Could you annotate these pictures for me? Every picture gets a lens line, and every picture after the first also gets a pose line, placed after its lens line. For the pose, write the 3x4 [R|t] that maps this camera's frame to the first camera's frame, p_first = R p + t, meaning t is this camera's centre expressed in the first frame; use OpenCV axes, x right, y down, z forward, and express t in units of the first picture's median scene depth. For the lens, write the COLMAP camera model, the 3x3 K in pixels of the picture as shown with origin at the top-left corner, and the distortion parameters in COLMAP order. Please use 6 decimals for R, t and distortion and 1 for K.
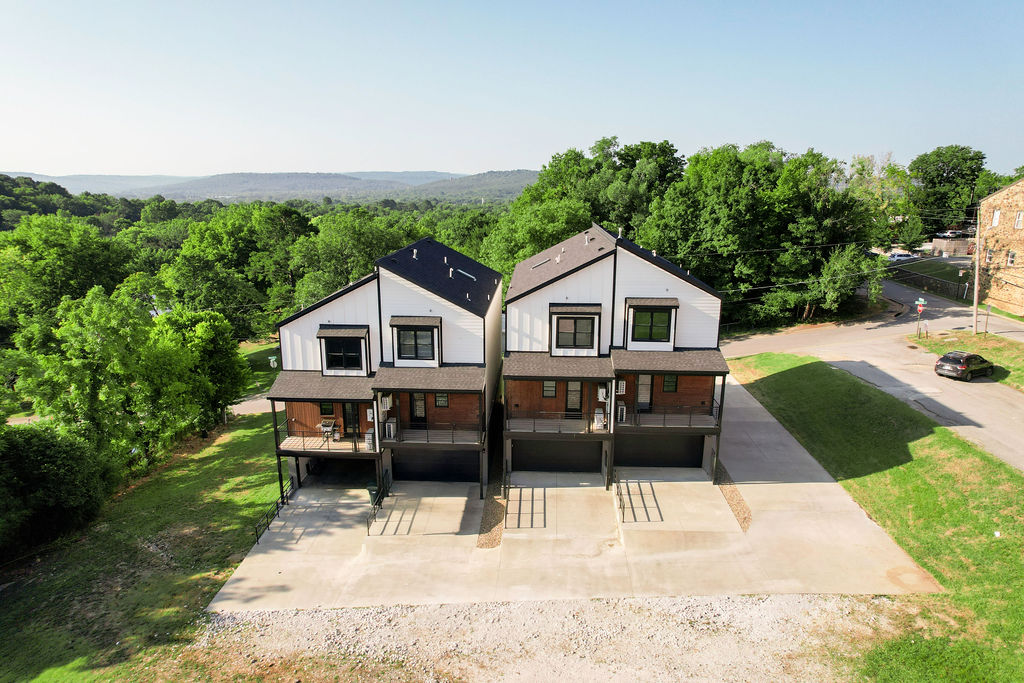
lens RADIAL K [[657.4, 0, 512.0], [0, 657.4, 341.5], [0, 0, 1]] dist [-0.087687, 0.087839]
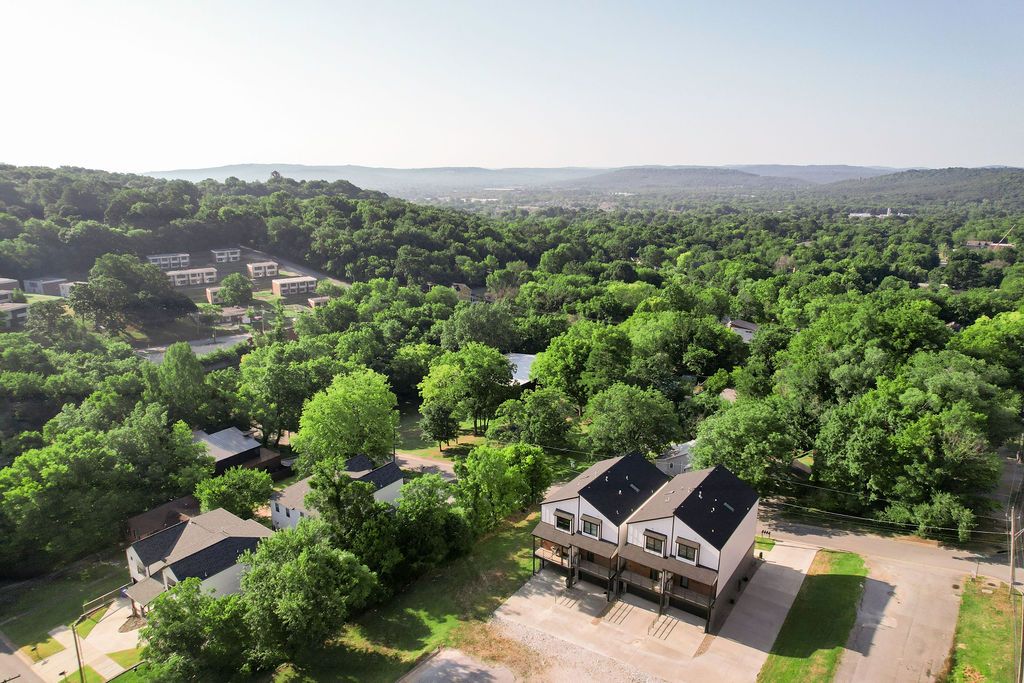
lens RADIAL K [[657.4, 0, 512.0], [0, 657.4, 341.5], [0, 0, 1]] dist [-0.087687, 0.087839]
pose [[0.837098, 0.135351, -0.530045, 0.755475], [-0.128120, 0.990468, 0.050583, -0.732732], [0.531839, 0.025566, 0.846460, -1.125816]]
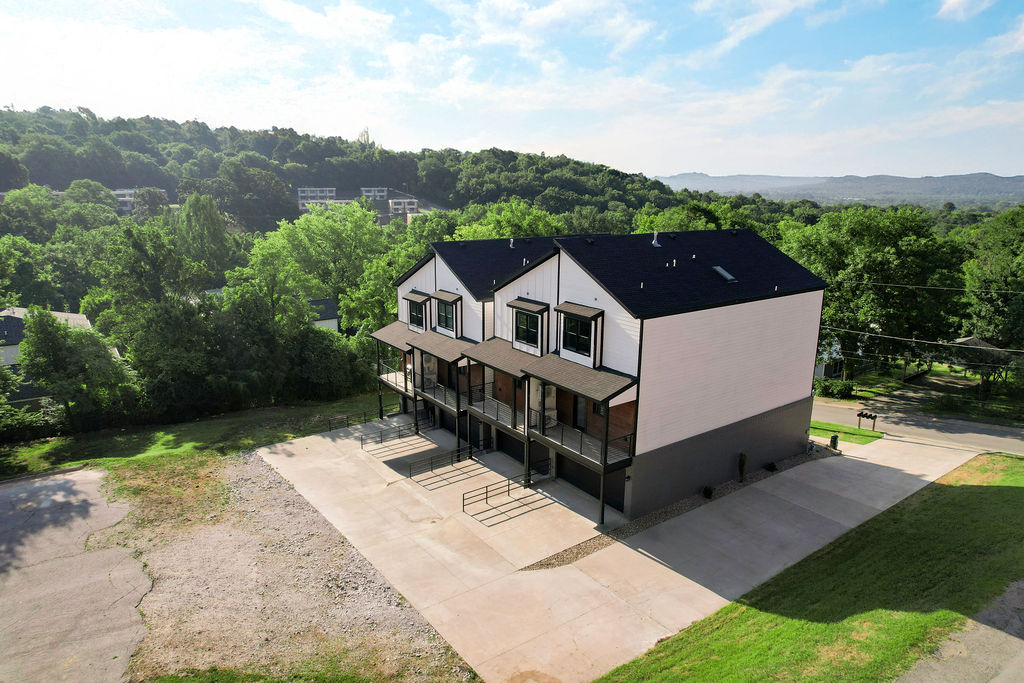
lens RADIAL K [[657.4, 0, 512.0], [0, 657.4, 341.5], [0, 0, 1]] dist [-0.087687, 0.087839]
pose [[0.622583, 0.191177, -0.758842, 0.829333], [-0.192427, 0.977326, 0.088345, -0.077219], [0.758526, 0.091020, 0.645255, 0.328552]]
